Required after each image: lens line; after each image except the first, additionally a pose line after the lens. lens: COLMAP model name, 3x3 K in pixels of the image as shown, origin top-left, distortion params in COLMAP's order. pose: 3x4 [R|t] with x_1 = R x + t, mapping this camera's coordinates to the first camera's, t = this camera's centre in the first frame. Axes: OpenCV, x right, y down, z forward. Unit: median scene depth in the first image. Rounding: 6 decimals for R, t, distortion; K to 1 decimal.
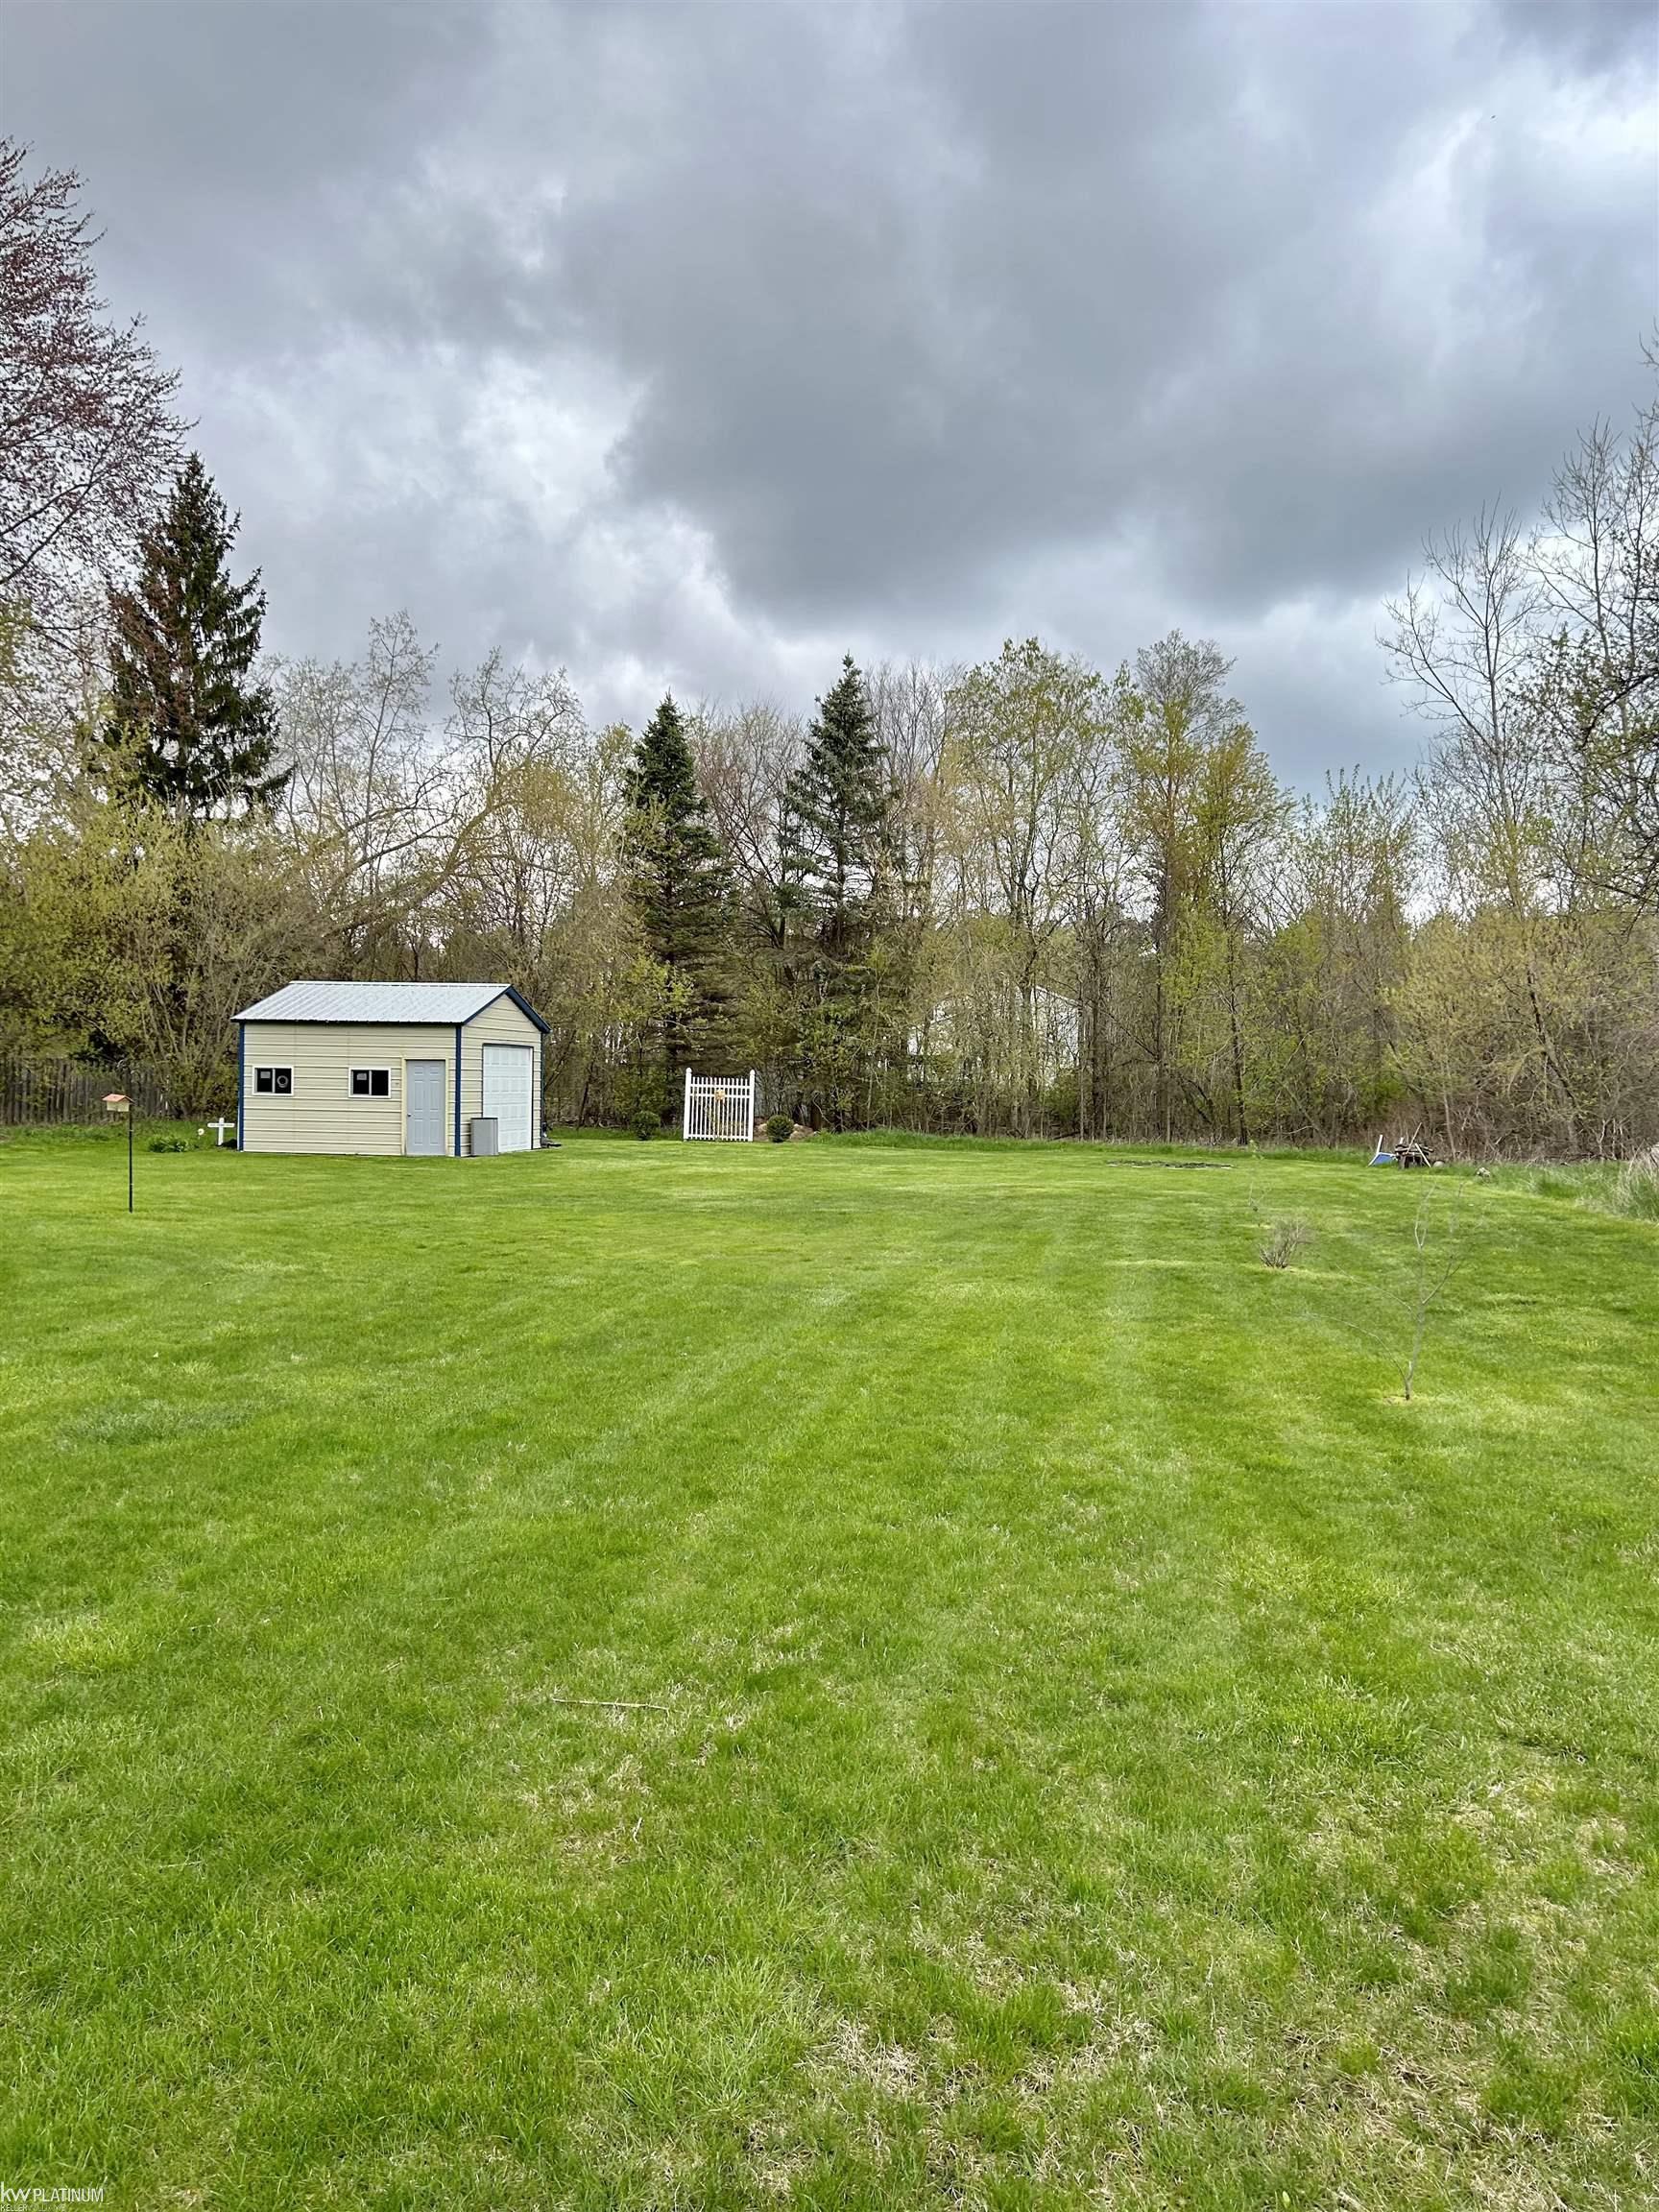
lens RADIAL K [[1607.0, 0, 829.5], [0, 1607.0, 1106.0], [0, 0, 1]] dist [0.127049, -0.280499]
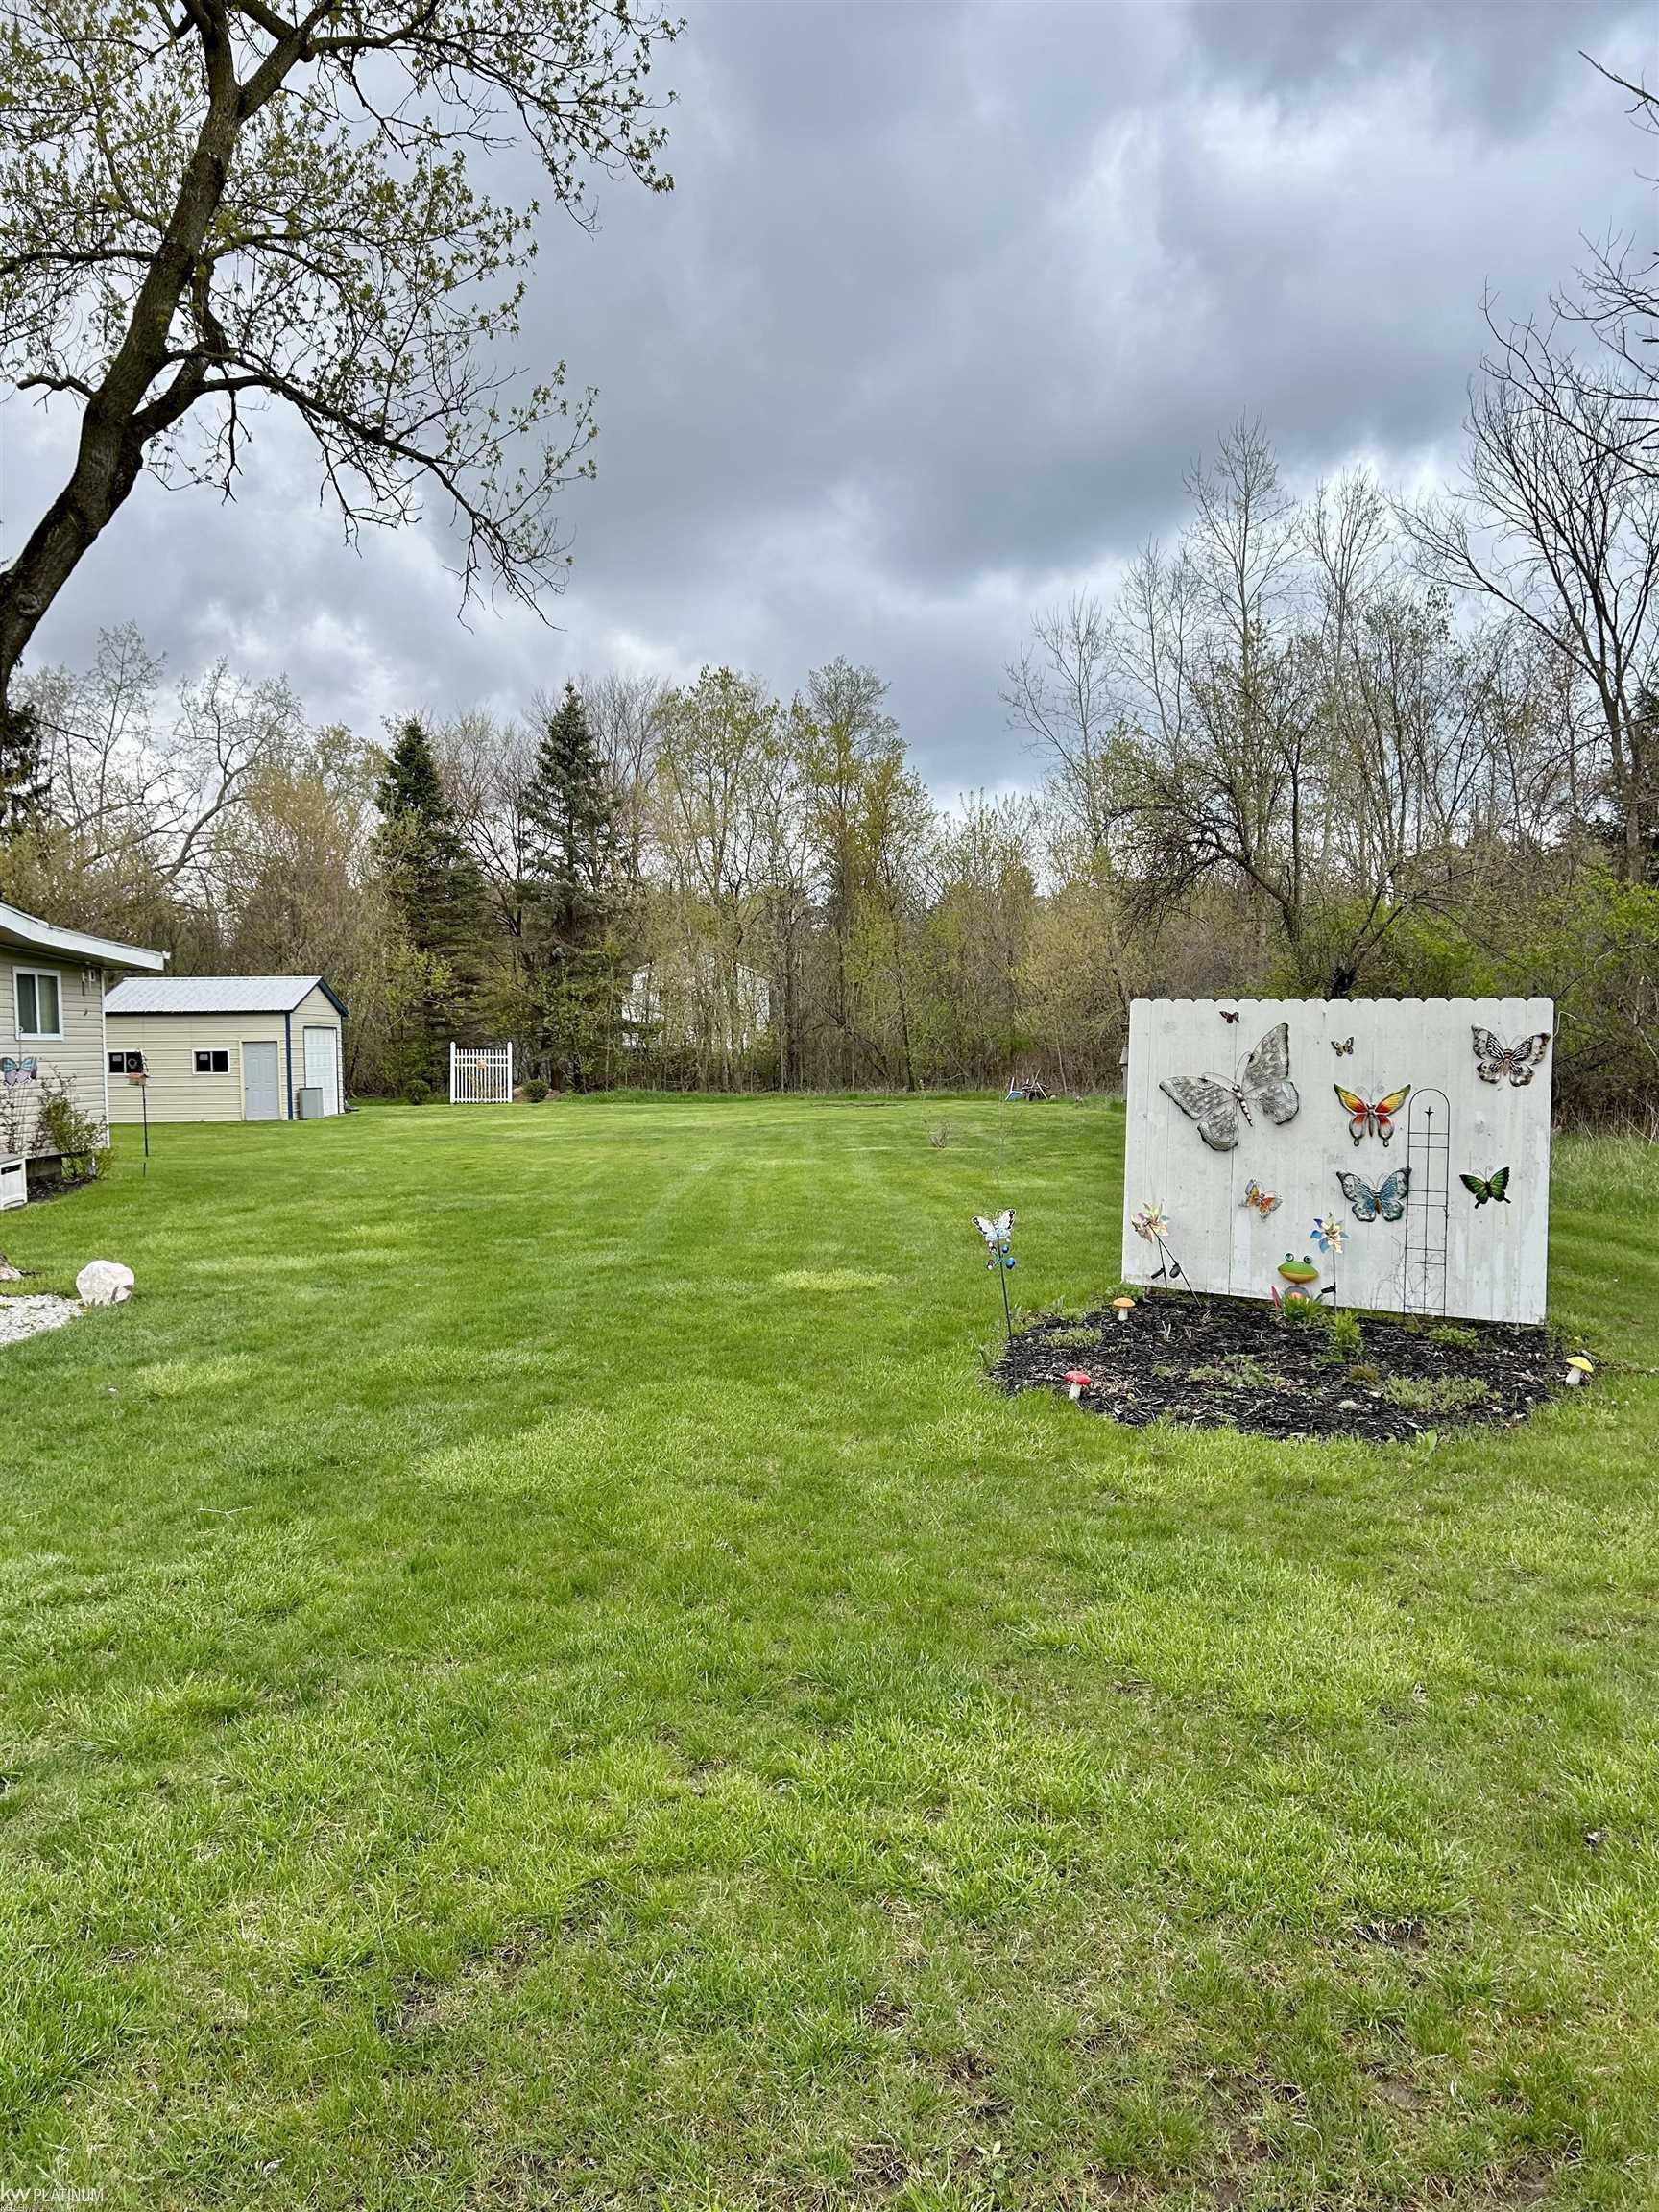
lens RADIAL K [[1607.0, 0, 829.5], [0, 1607.0, 1106.0], [0, 0, 1]] dist [0.127049, -0.280499]
pose [[0.979022, -0.037716, 0.200231, -0.052960], [0.033321, 0.999125, 0.025278, 0.002223], [-0.201009, -0.018076, 0.979423, -0.192279]]
